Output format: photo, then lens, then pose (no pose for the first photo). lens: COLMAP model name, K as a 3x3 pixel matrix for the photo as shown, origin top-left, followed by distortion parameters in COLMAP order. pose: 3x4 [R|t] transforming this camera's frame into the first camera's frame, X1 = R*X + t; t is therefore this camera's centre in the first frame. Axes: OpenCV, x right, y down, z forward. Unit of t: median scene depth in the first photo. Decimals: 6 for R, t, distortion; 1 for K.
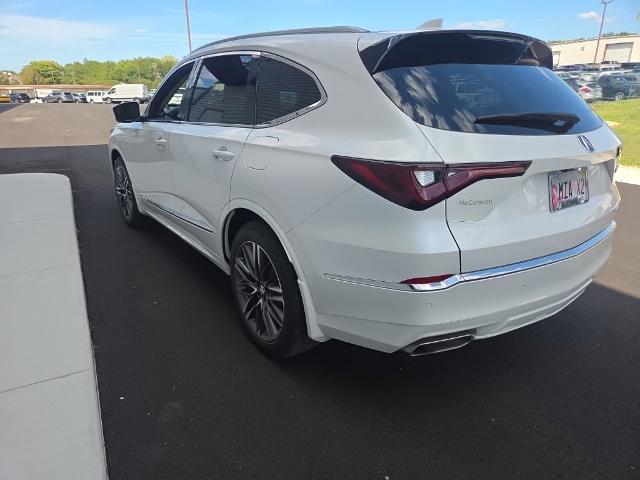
lens RADIAL K [[433.3, 0, 320.0], [0, 433.3, 240.0], [0, 0, 1]] dist [0.069931, -0.057264]
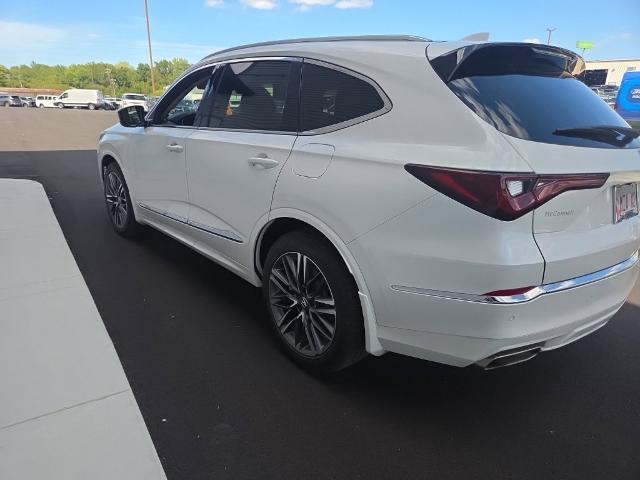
lens RADIAL K [[433.3, 0, 320.0], [0, 433.3, 240.0], [0, 0, 1]] dist [0.069931, -0.057264]
pose [[0.996438, 0.005466, 0.084152, -0.195500], [-0.003380, 0.999684, -0.024914, 0.000677], [-0.084262, 0.024541, 0.996141, 0.036921]]
